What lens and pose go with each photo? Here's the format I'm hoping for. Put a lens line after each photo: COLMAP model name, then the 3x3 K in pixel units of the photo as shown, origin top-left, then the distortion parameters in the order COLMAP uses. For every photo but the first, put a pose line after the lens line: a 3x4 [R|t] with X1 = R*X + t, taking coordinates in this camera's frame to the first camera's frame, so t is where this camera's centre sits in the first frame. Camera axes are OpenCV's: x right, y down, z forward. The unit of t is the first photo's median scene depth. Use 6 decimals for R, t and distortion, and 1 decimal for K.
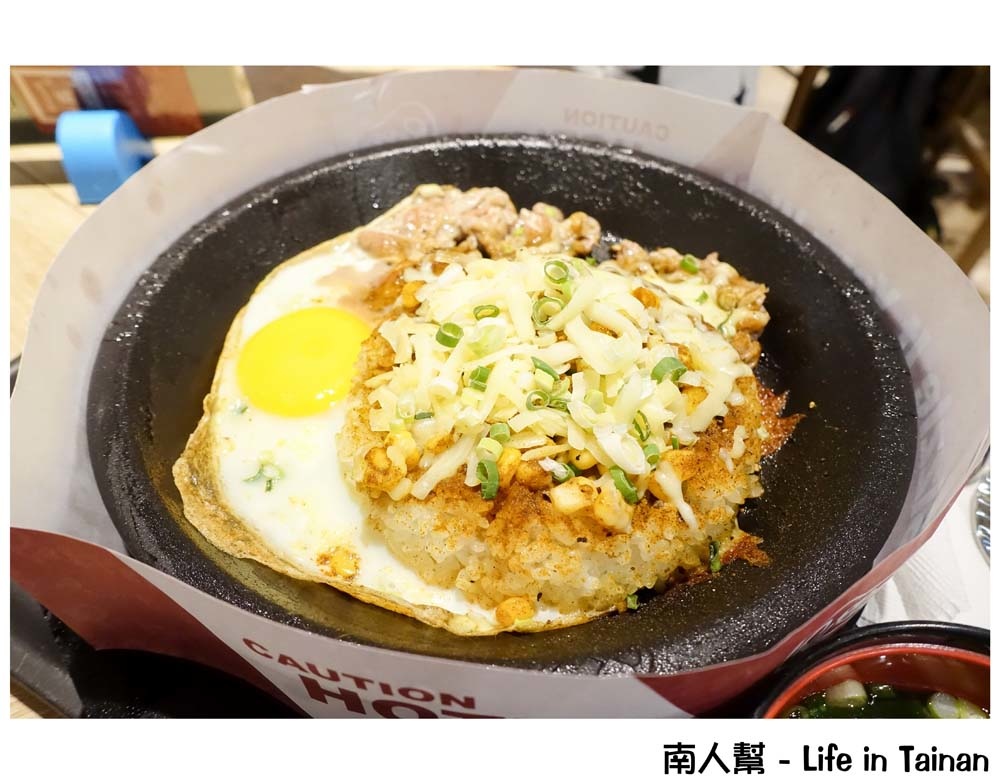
lens RADIAL K [[605.1, 0, 500.0], [0, 605.1, 392.0], [0, 0, 1]] dist [-0.031148, -0.000214]
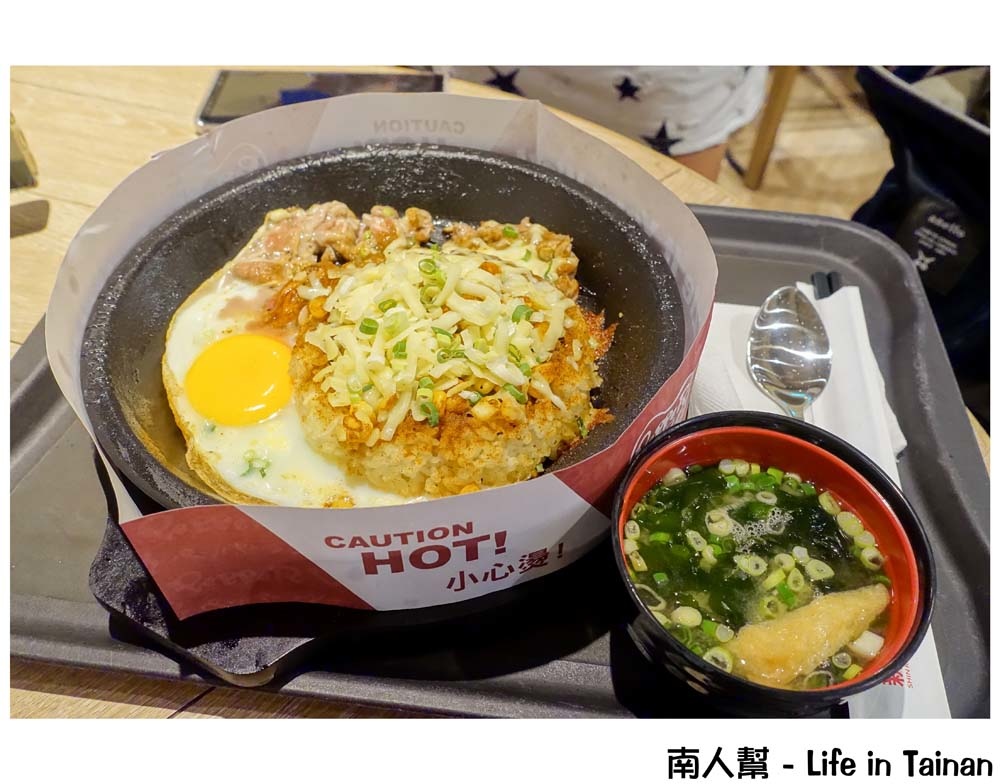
lens RADIAL K [[948.8, 0, 500.0], [0, 948.8, 392.0], [0, 0, 1]] dist [-0.128199, -0.001187]
pose [[0.929442, -0.260824, 0.260975, -0.363014], [0.261839, 0.964597, 0.031521, 0.050387], [-0.259957, 0.039037, 0.964831, -1.044622]]
